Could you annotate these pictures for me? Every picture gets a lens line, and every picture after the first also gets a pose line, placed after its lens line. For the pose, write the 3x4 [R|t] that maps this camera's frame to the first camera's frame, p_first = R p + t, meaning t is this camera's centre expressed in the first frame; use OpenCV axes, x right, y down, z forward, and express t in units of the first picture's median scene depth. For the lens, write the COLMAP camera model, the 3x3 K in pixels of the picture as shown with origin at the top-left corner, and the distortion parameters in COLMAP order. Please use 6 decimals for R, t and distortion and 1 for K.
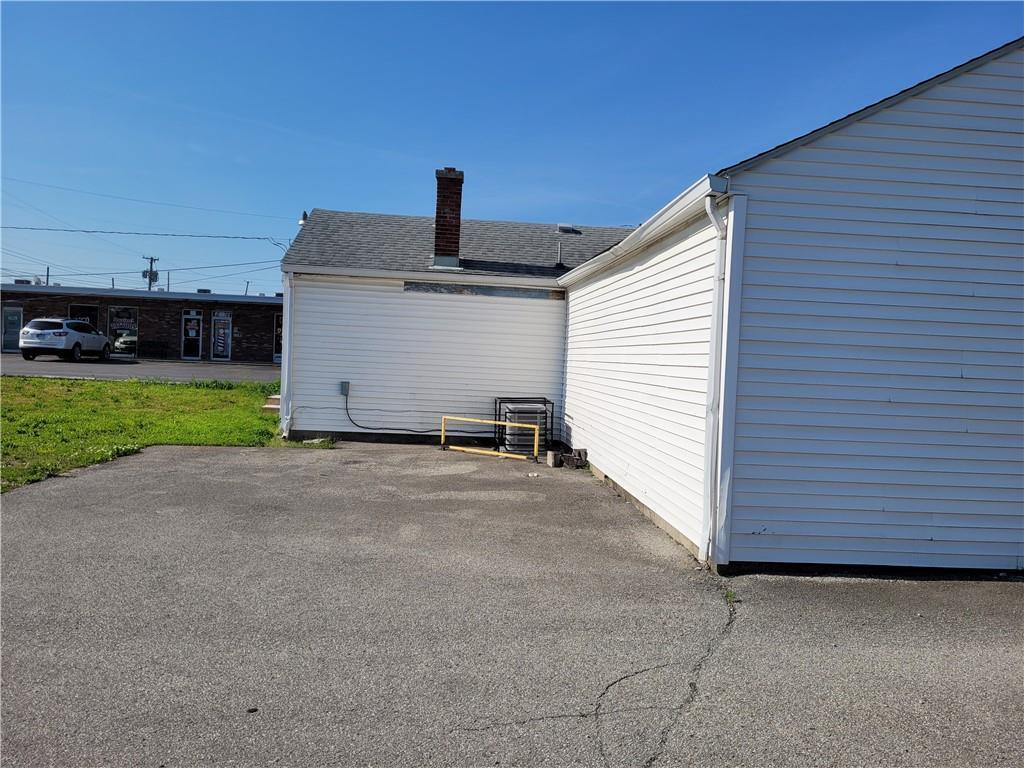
lens RADIAL K [[776.7, 0, 512.1], [0, 776.7, 380.4], [0, 0, 1]] dist [0.000249, -0.008791]
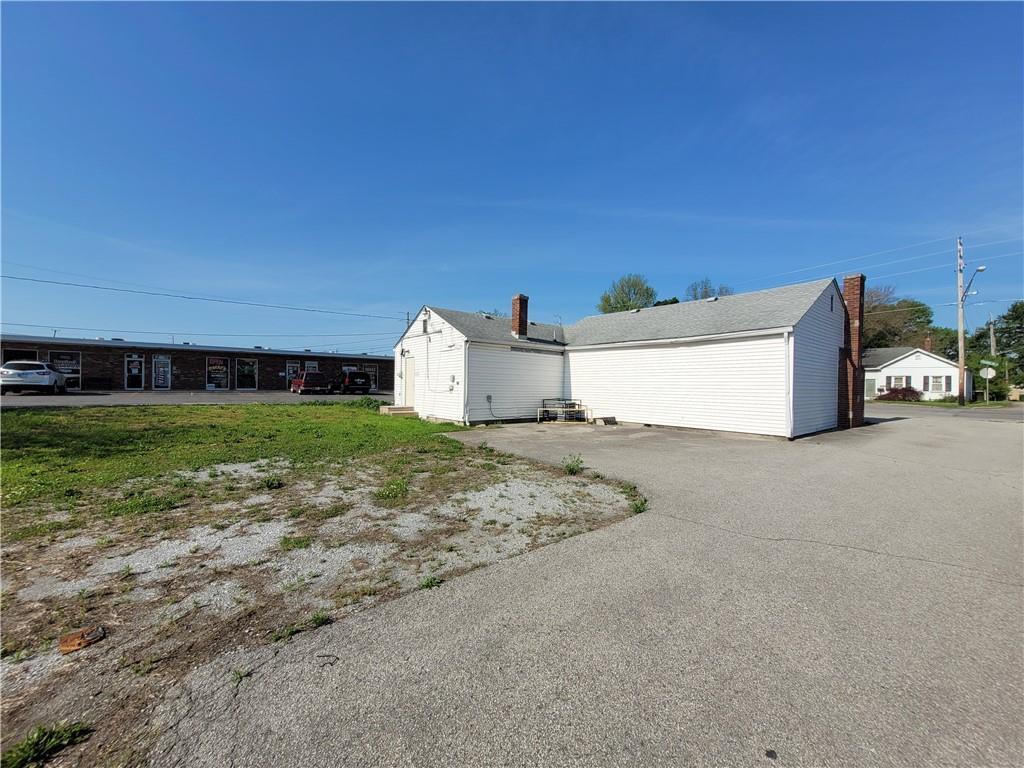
lens RADIAL K [[401.6, 0, 511.8], [0, 401.6, 384.1], [0, 0, 1]] dist [-0.002630, 0.000090]
pose [[0.820172, -0.032786, 0.571177, -0.334147], [0.041596, 0.999132, -0.002379, -0.009913], [-0.570603, 0.025710, 0.820824, 0.045605]]
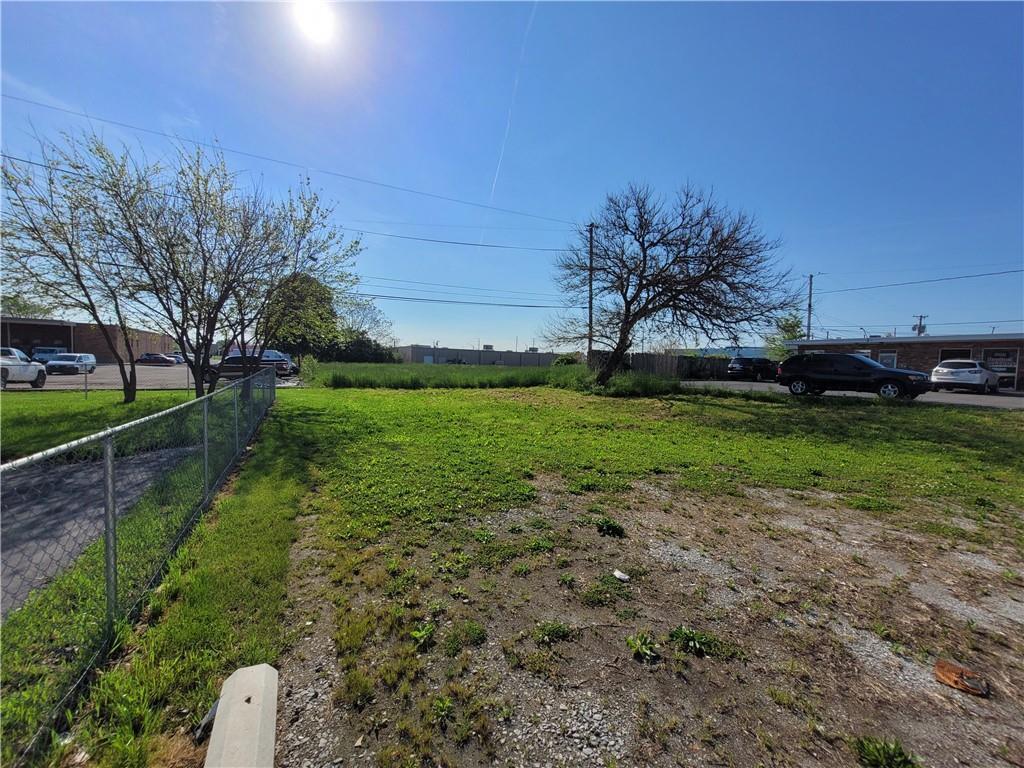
lens RADIAL K [[401.6, 0, 512.3], [0, 401.6, 381.6], [0, 0, 1]] dist [-0.002630, 0.000090]
pose [[0.436878, 0.010263, -0.899462, -0.332657], [-0.039798, 0.999176, -0.007930, -0.010161], [0.898640, 0.039262, 0.436926, 0.063953]]
